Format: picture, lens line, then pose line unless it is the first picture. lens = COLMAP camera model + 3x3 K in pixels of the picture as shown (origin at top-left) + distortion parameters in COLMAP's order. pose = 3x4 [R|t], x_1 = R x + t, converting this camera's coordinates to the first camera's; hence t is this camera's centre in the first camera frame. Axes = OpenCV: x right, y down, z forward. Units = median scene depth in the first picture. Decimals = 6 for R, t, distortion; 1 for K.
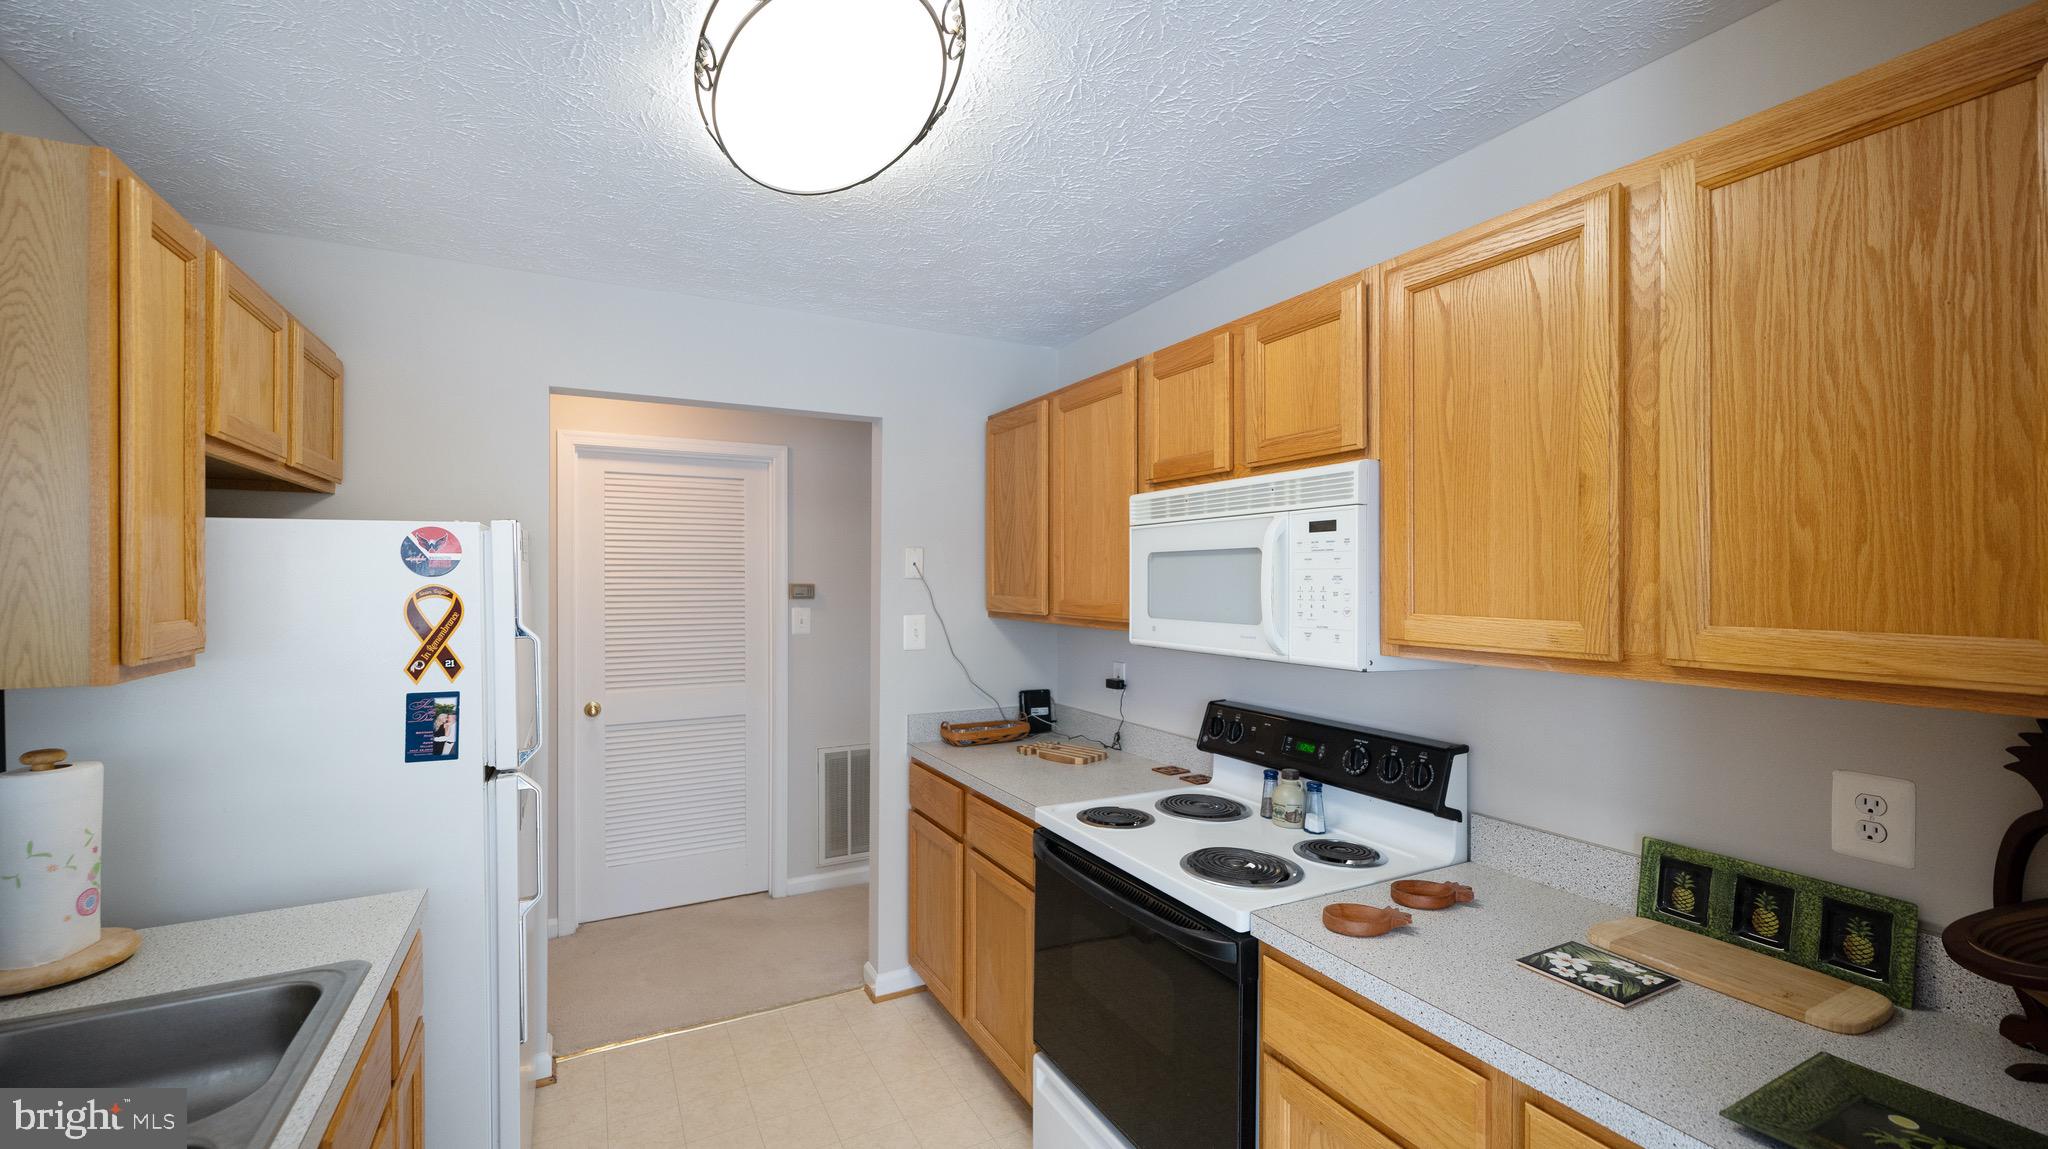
lens RADIAL K [[840.7, 0, 1017.7], [0, 840.7, 578.0], [0, 0, 1]] dist [0.000512, 0.000462]
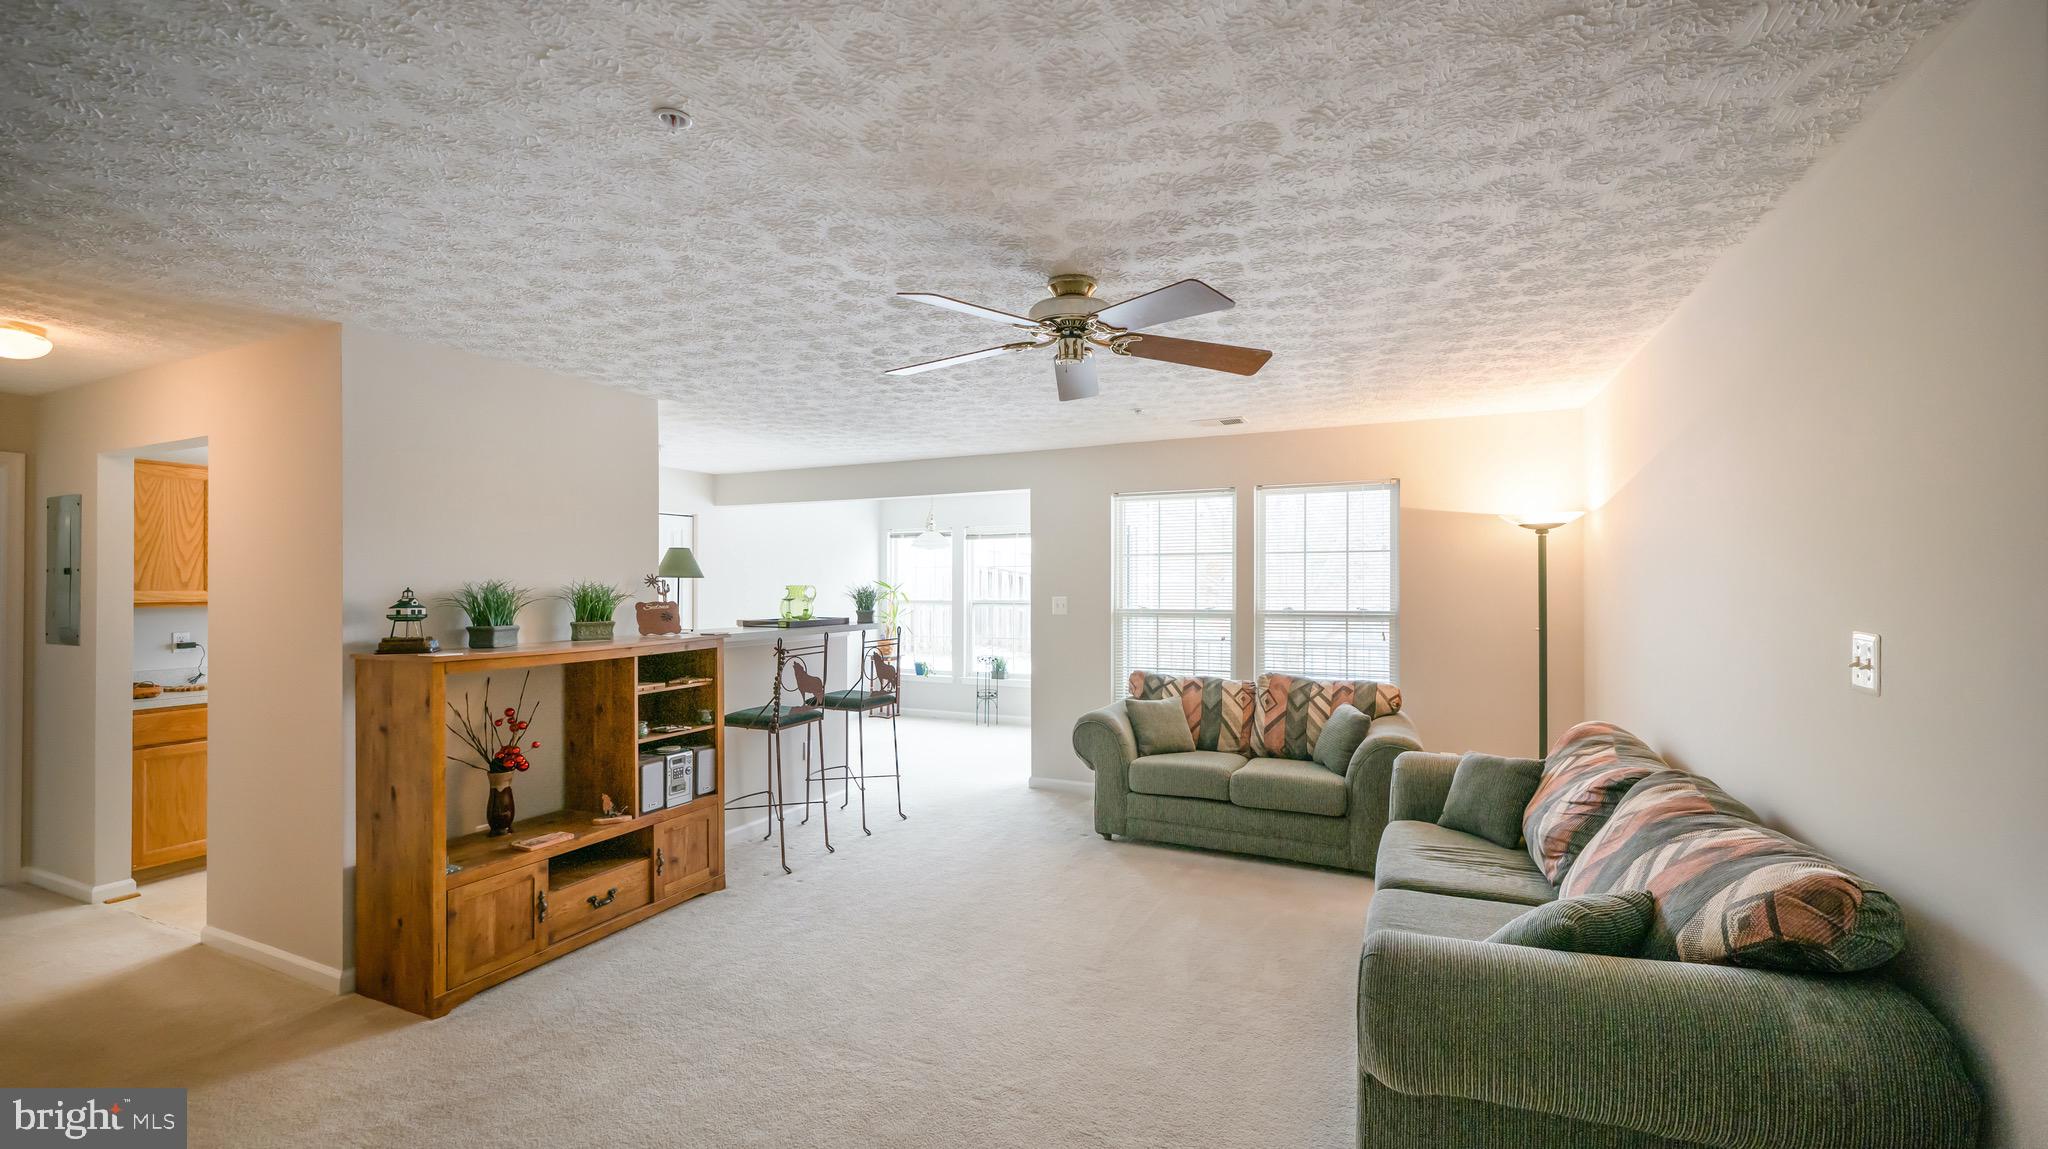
lens RADIAL K [[837.5, 0, 1020.6], [0, 837.5, 580.6], [0, 0, 1]] dist [0.001822, 0.000320]
pose [[-0.606096, 0.009203, 0.795338, -3.258906], [0.004741, 0.999957, -0.007958, 0.033286], [-0.795377, -0.001052, -0.606114, 1.084755]]
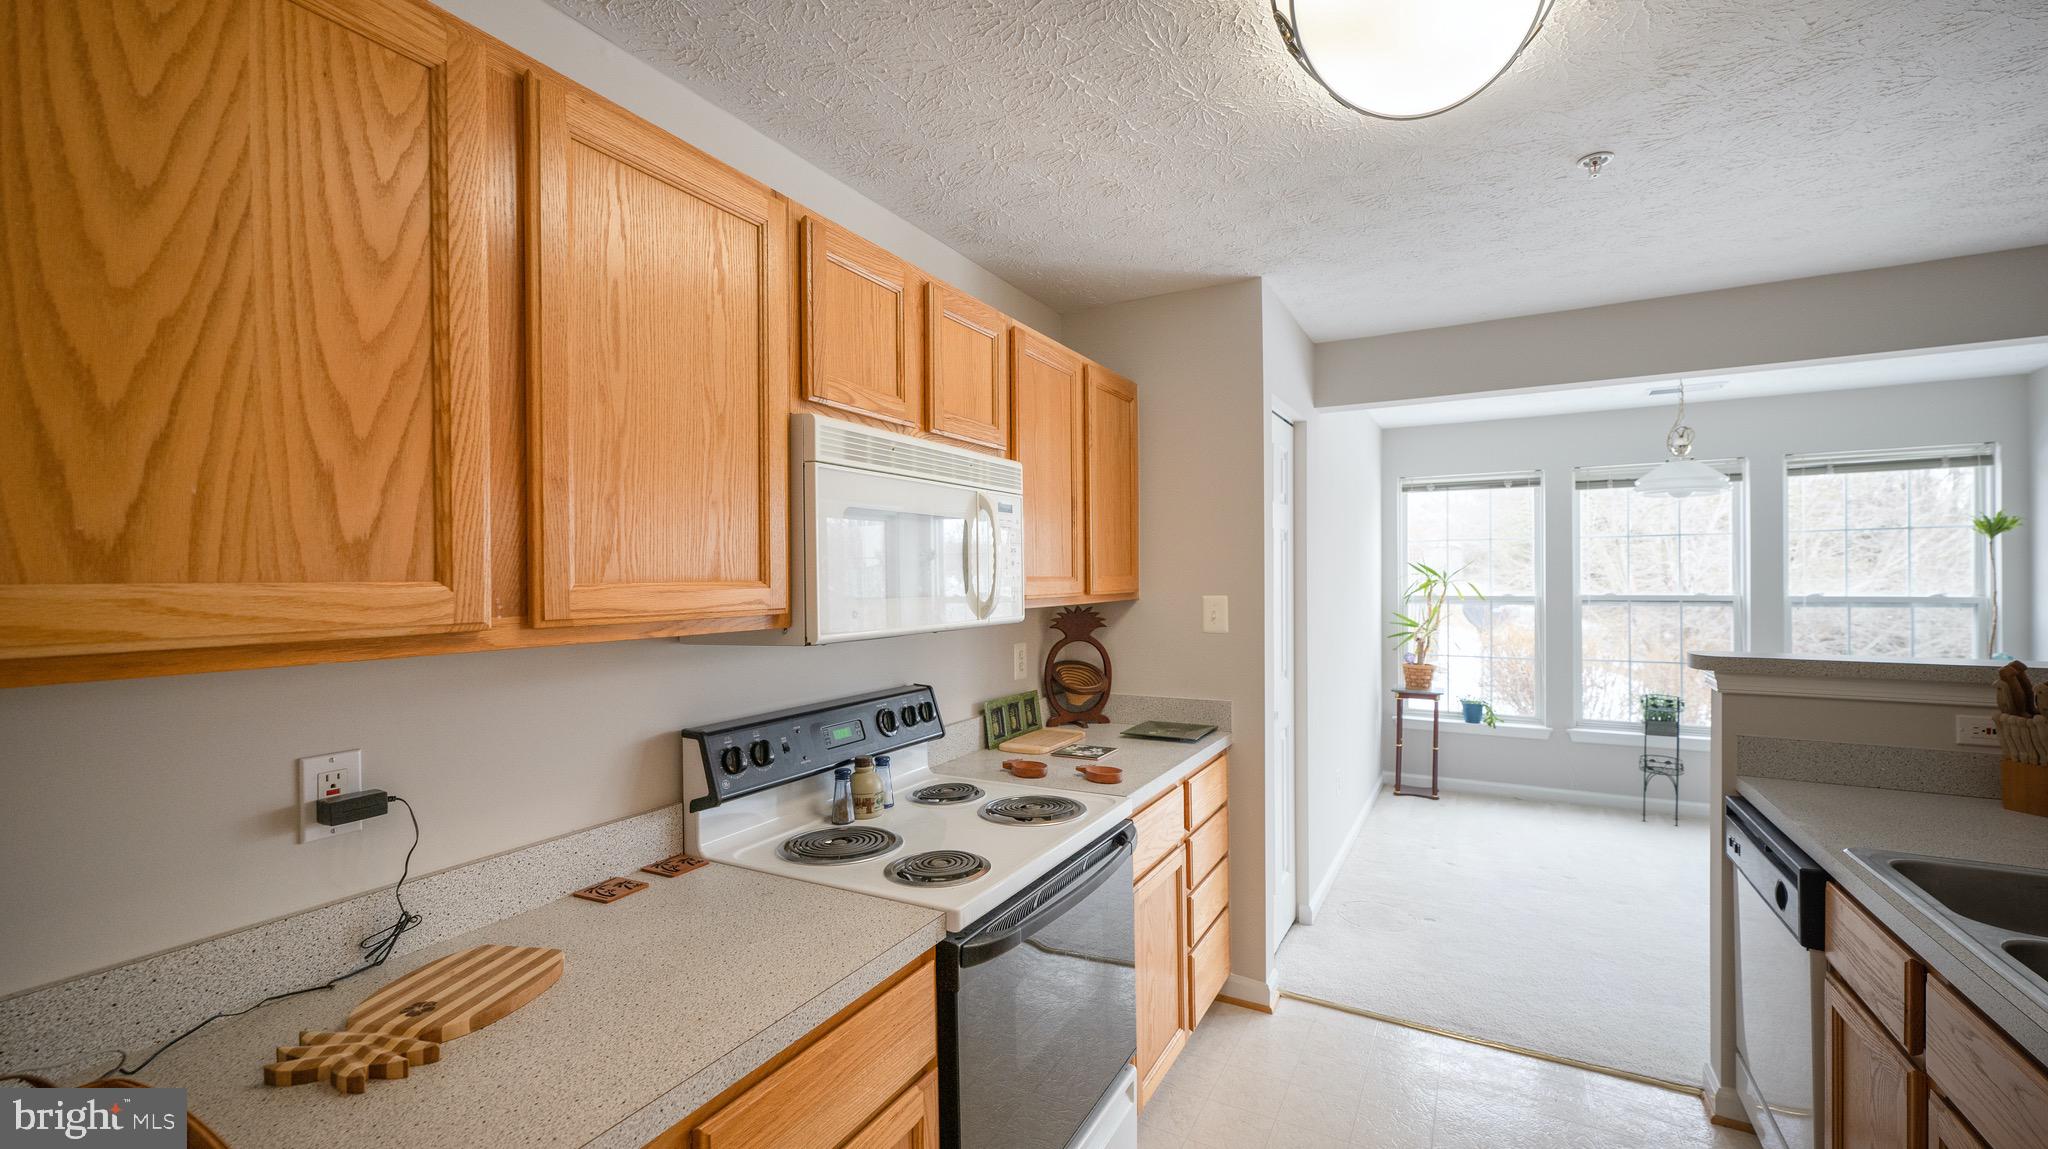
lens RADIAL K [[837.5, 0, 1020.6], [0, 837.5, 580.6], [0, 0, 1]] dist [0.001822, 0.000320]
pose [[-0.552924, 0.003081, 0.833226, -0.589980], [0.009630, 0.999950, 0.002693, 0.033895], [-0.833176, 0.009513, -0.552926, 1.469492]]
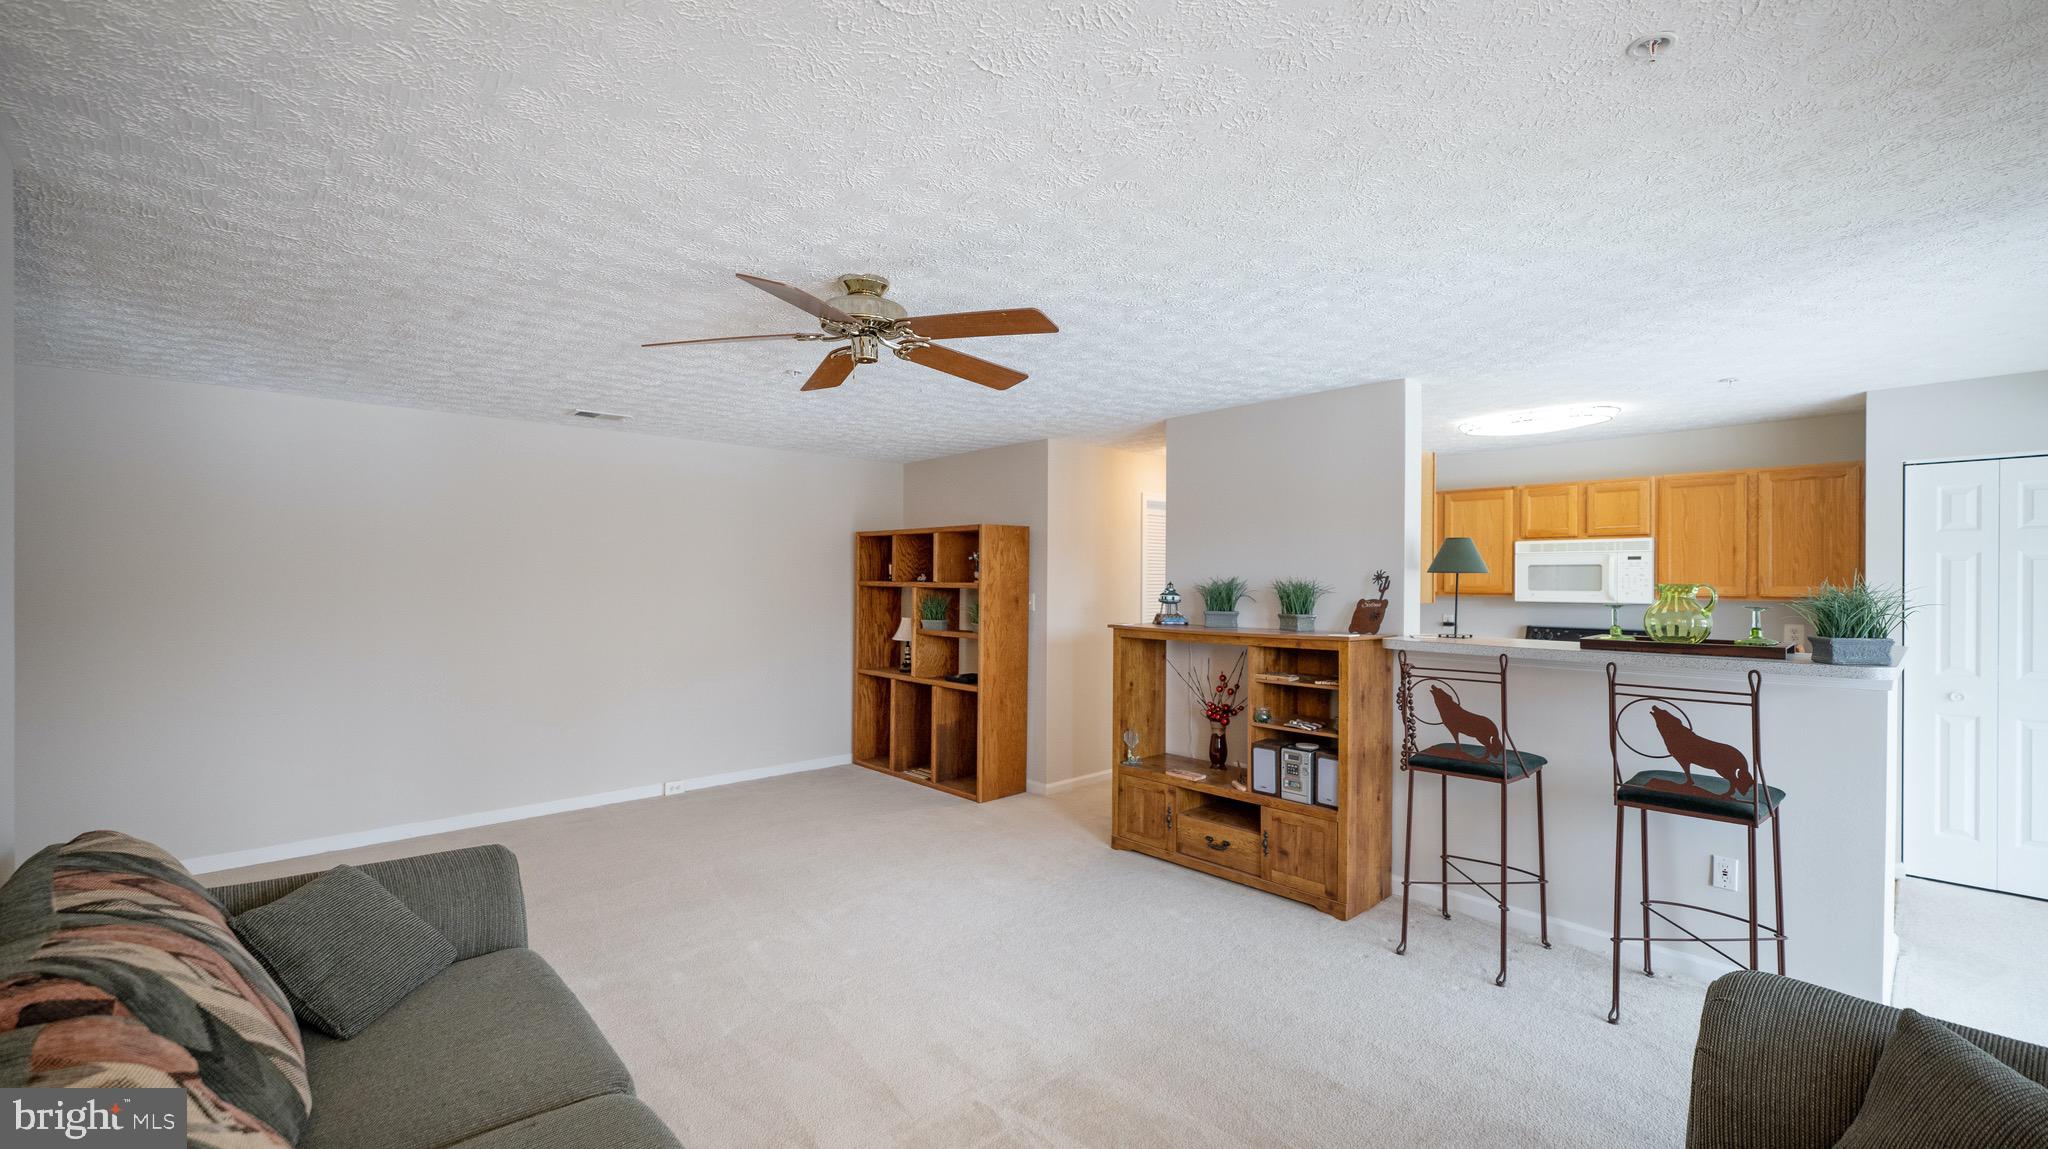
lens RADIAL K [[837.5, 0, 1020.6], [0, 837.5, 580.6], [0, 0, 1]] dist [0.001822, 0.000320]
pose [[0.969104, 0.003254, 0.246630, -2.288955], [-0.003778, 0.999992, 0.001649, 0.021671], [-0.246622, -0.002530, 0.969108, -1.266804]]
